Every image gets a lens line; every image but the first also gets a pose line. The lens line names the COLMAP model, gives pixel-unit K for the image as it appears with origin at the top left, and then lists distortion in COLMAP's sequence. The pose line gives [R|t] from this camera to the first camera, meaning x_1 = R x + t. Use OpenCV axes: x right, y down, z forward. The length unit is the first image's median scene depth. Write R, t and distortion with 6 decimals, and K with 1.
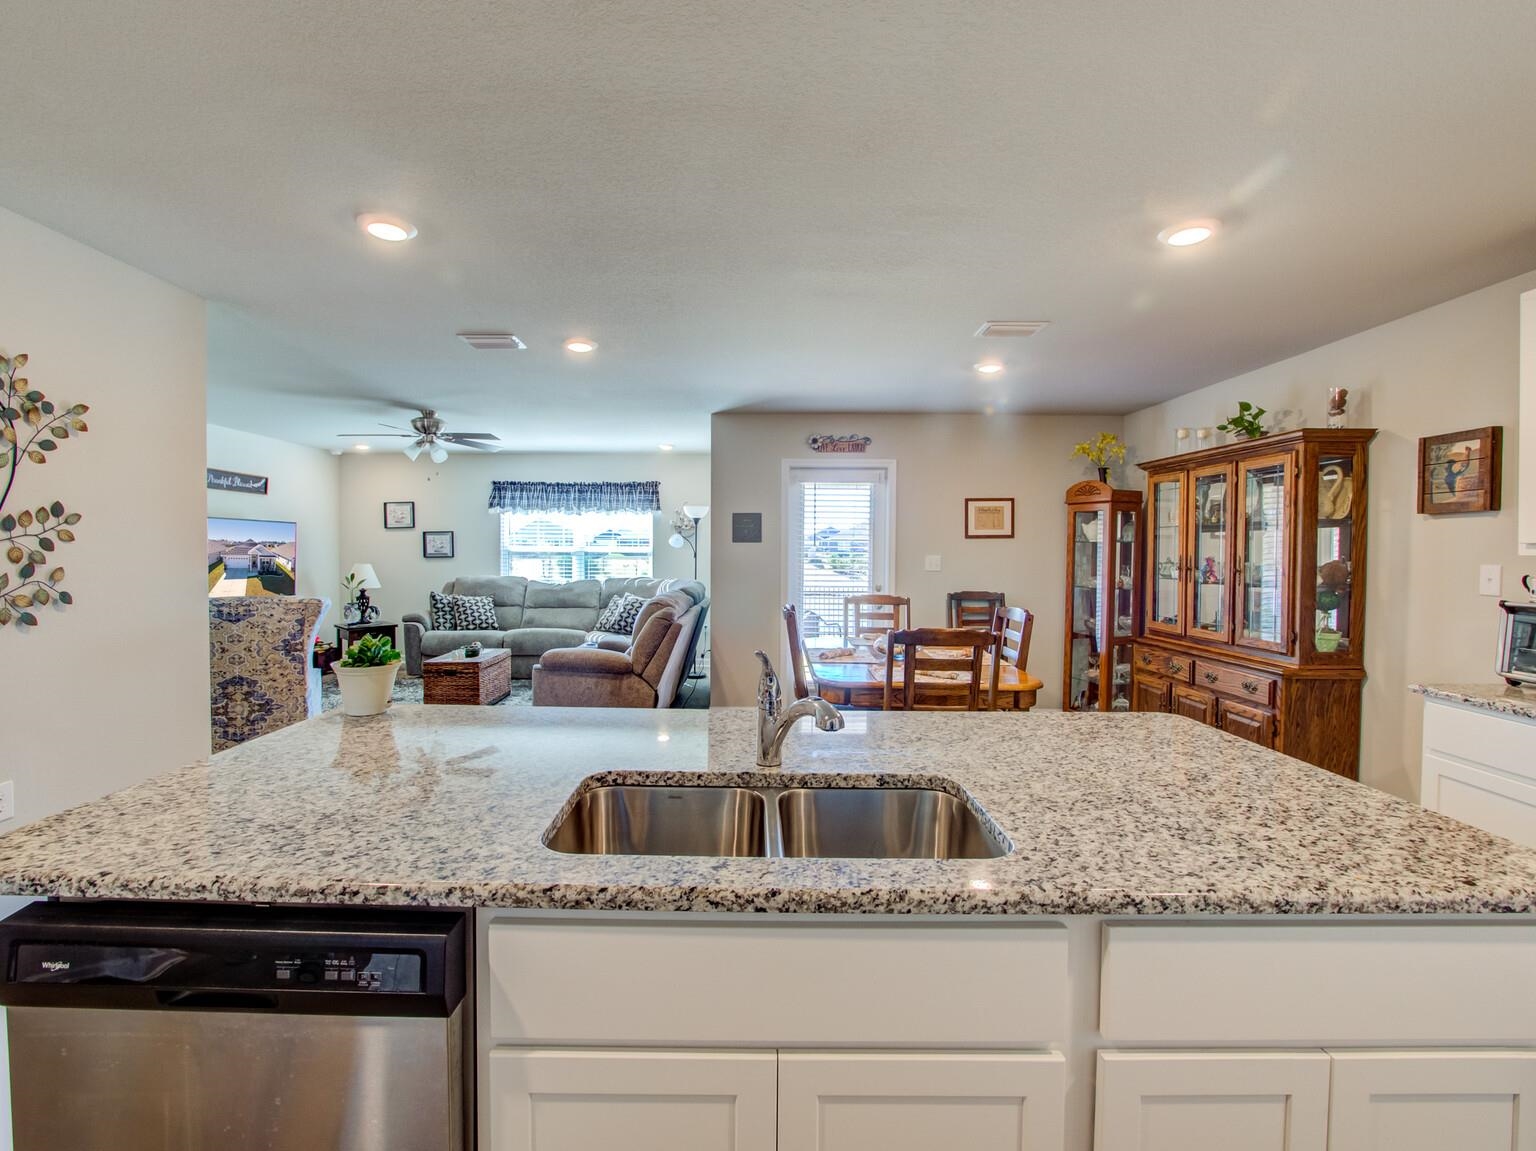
lens RADIAL K [[691.8, 0, 743.9], [0, 691.8, 558.0], [0, 0, 1]] dist [-0.029906, 0.001842]
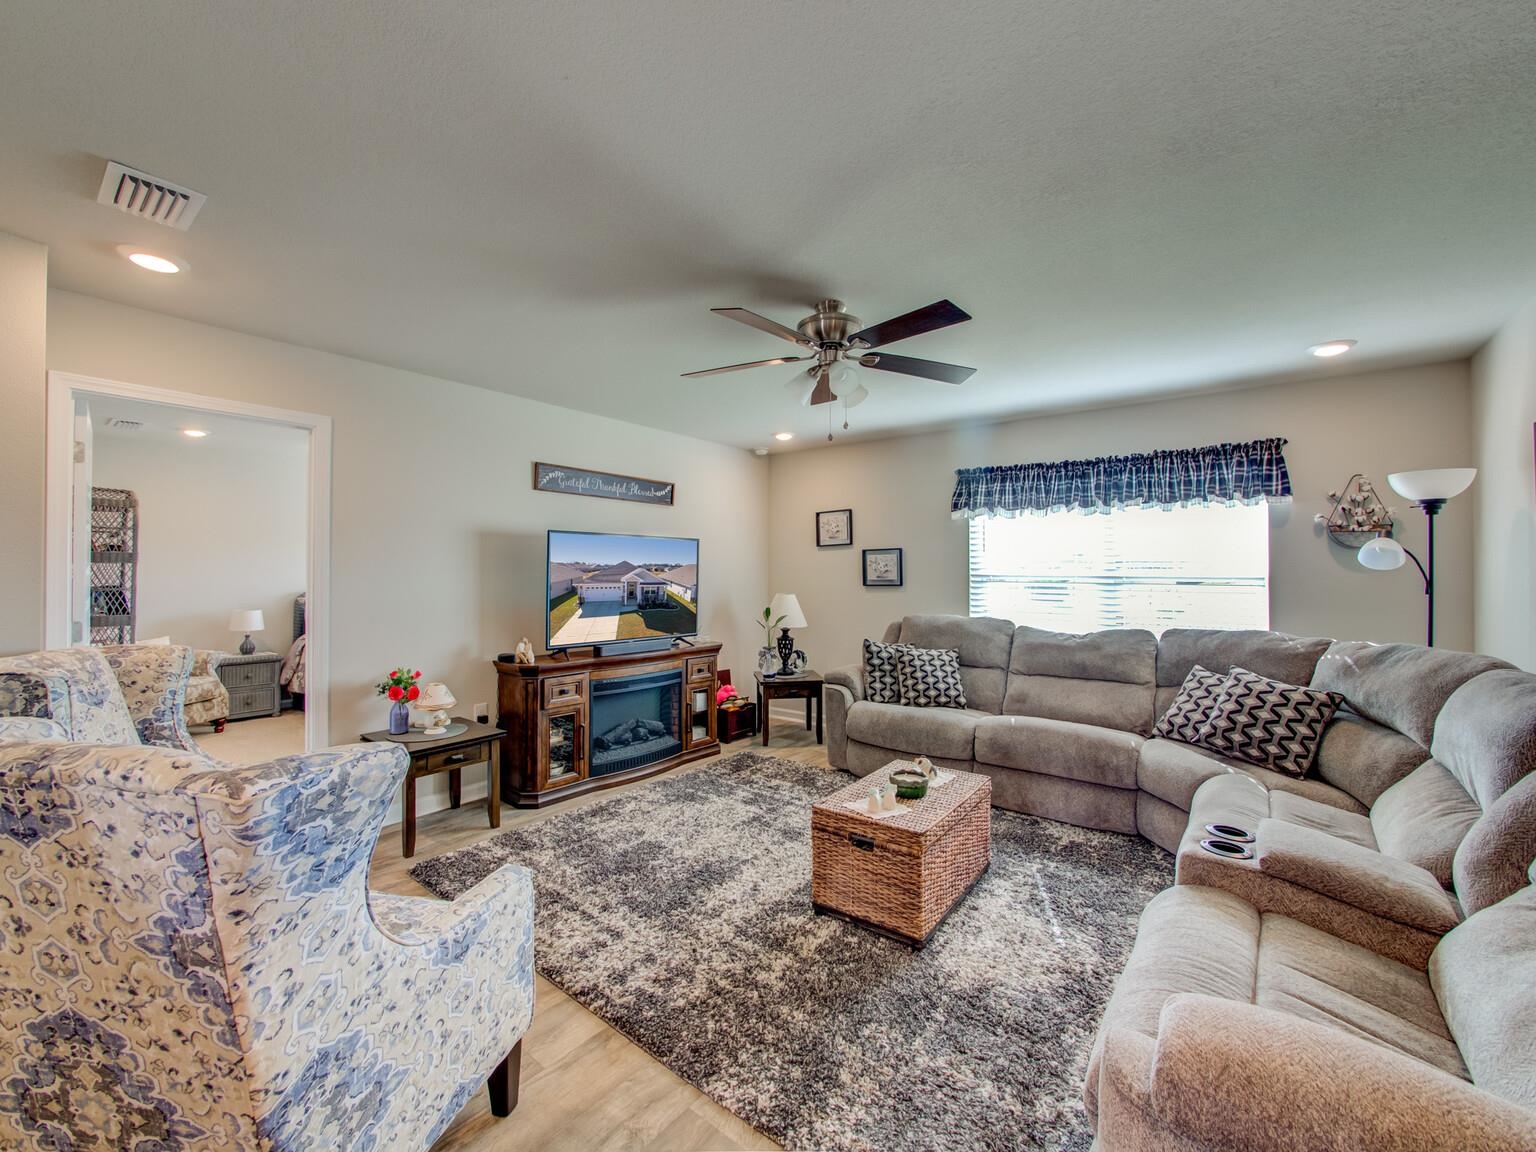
lens RADIAL K [[625.8, 0, 766.3], [0, 625.8, 567.4], [0, 0, 1]] dist [-0.017884, 0.004653]
pose [[0.794512, -0.006876, -0.607210, -0.212078], [-0.006106, 0.999795, -0.019311, -0.009123], [0.607218, 0.019051, 0.794307, 0.595839]]
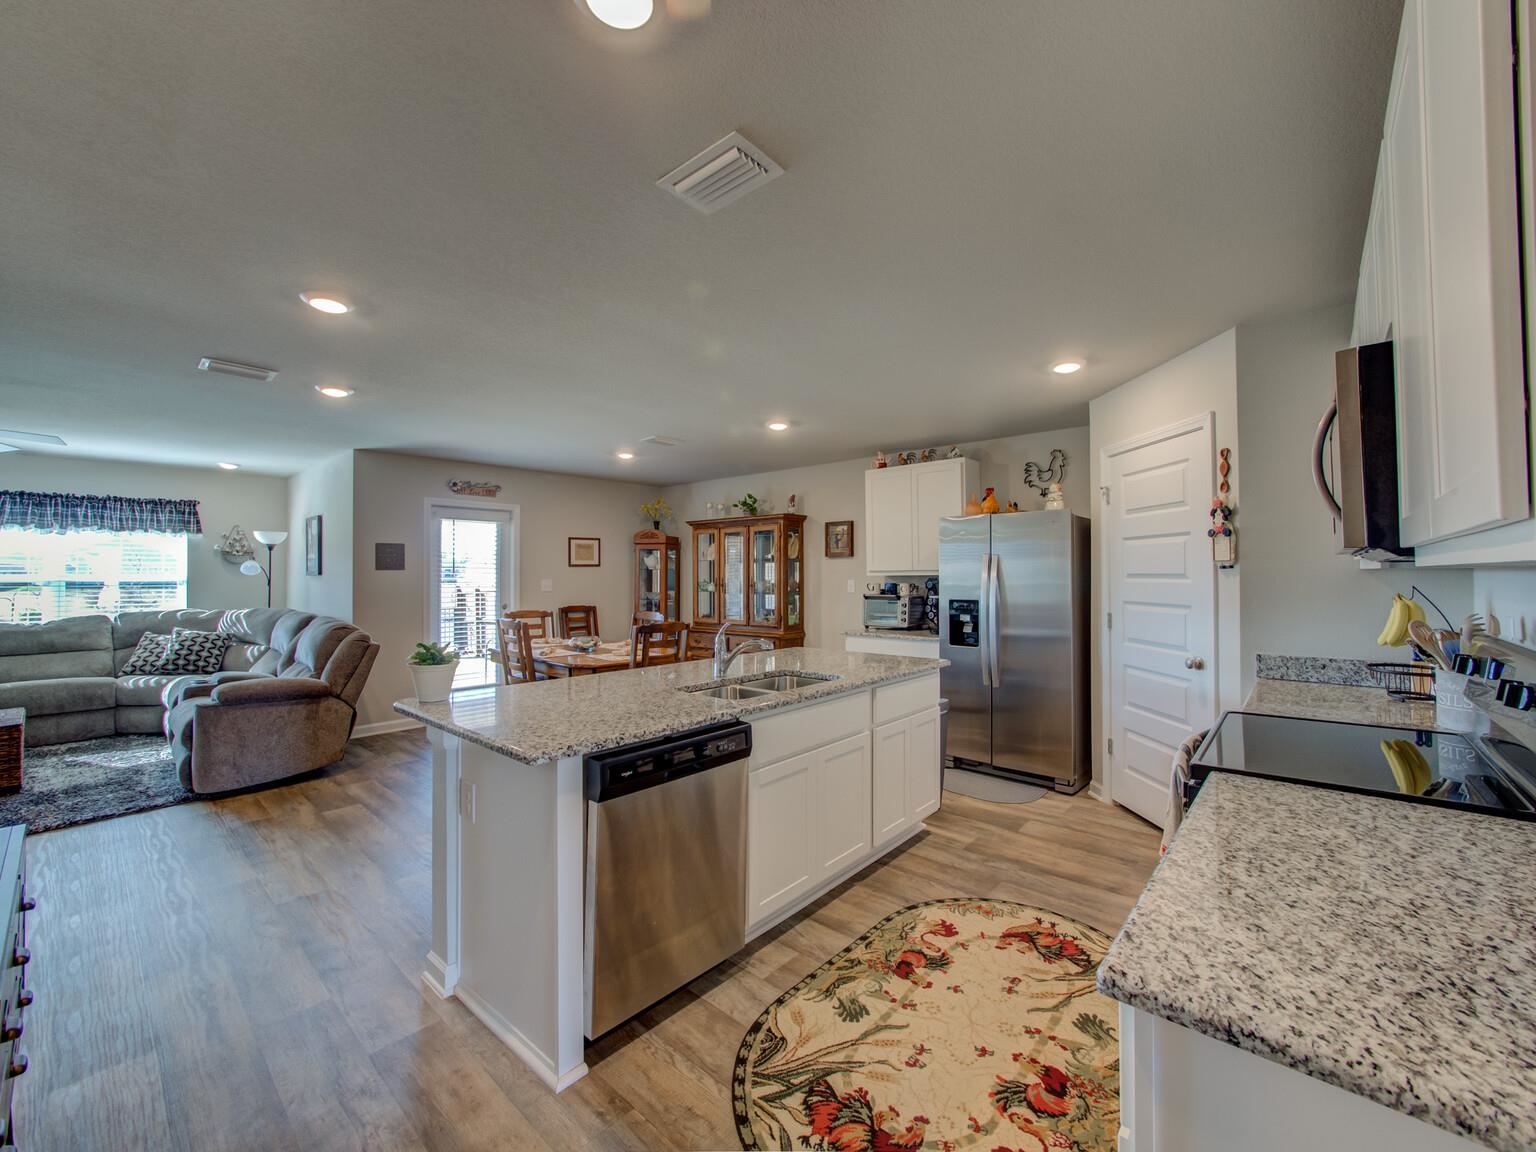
lens RADIAL K [[625.8, 0, 772.7], [0, 625.8, 563.2], [0, 0, 1]] dist [-0.017884, 0.004653]
pose [[0.653009, 0.006389, 0.757323, -0.342934], [0.015913, 0.999628, -0.022154, -0.002003], [-0.757183, 0.026518, 0.652664, -0.102513]]
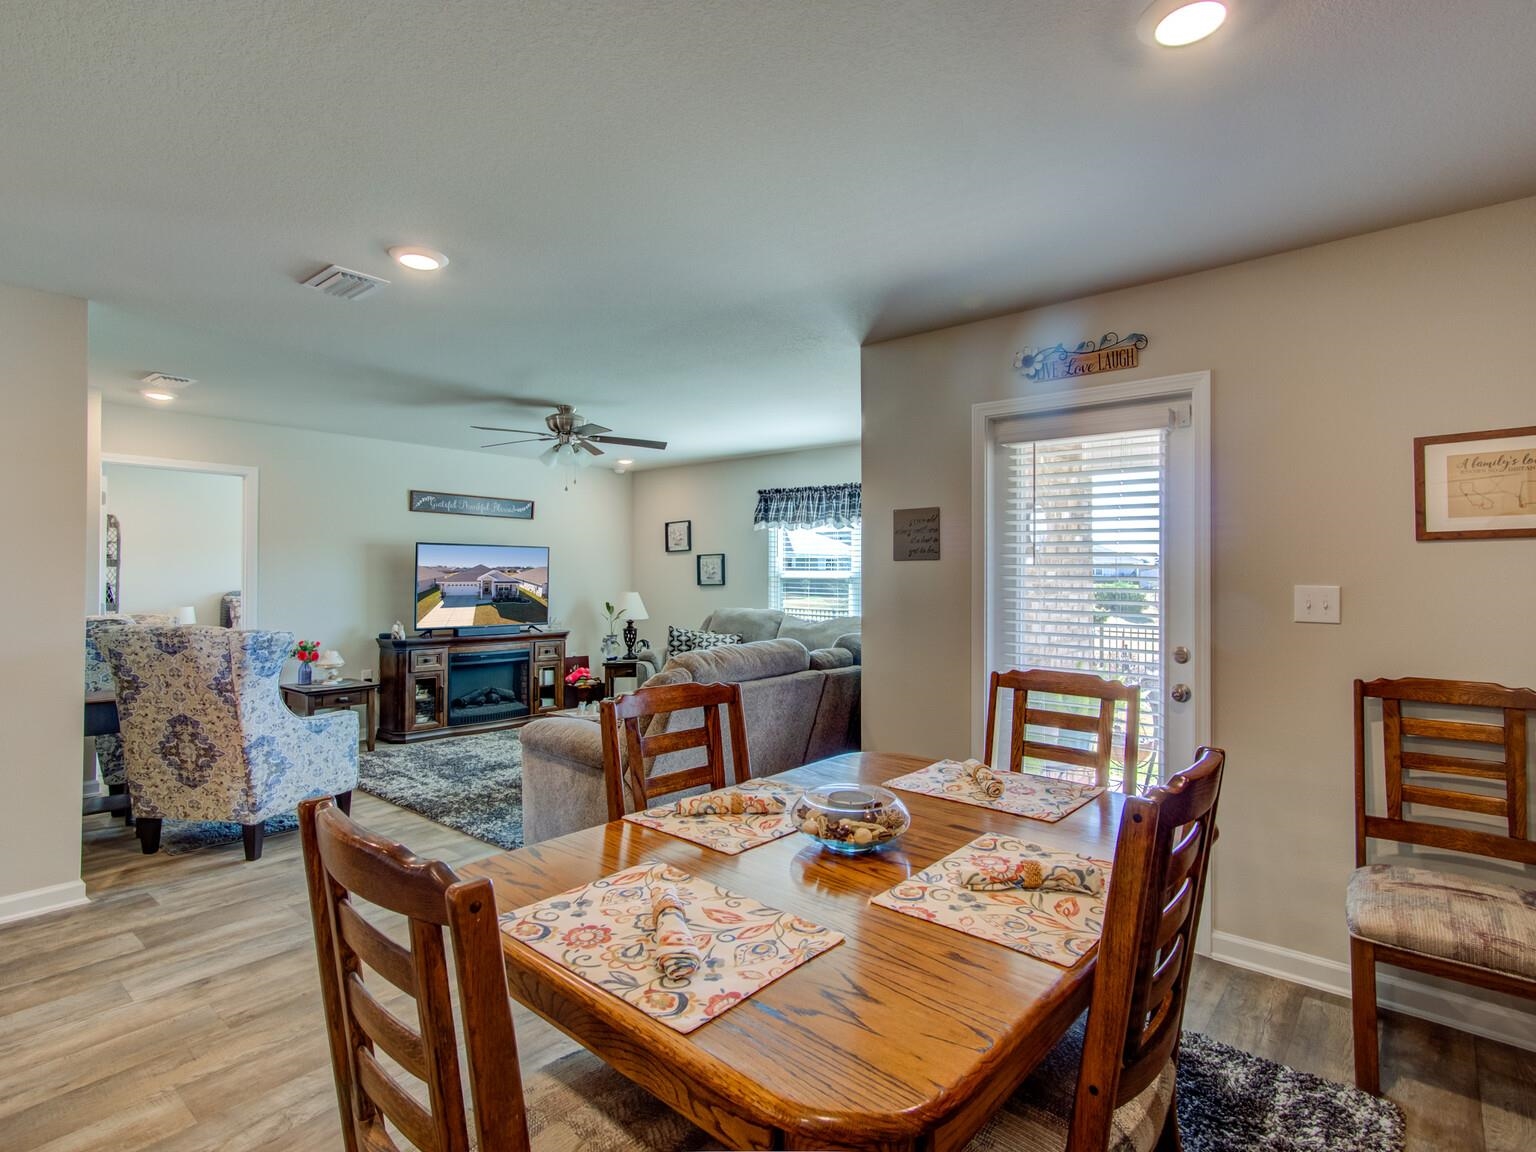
lens RADIAL K [[803.1, 0, 759.3], [0, 803.1, 567.8], [0, 0, 1]] dist [0.027689, -0.003024]
pose [[0.766049, -0.009043, -0.642718, 0.329108], [-0.006654, 0.999736, -0.021997, -0.001059], [0.642747, 0.021128, 0.765787, 0.407330]]
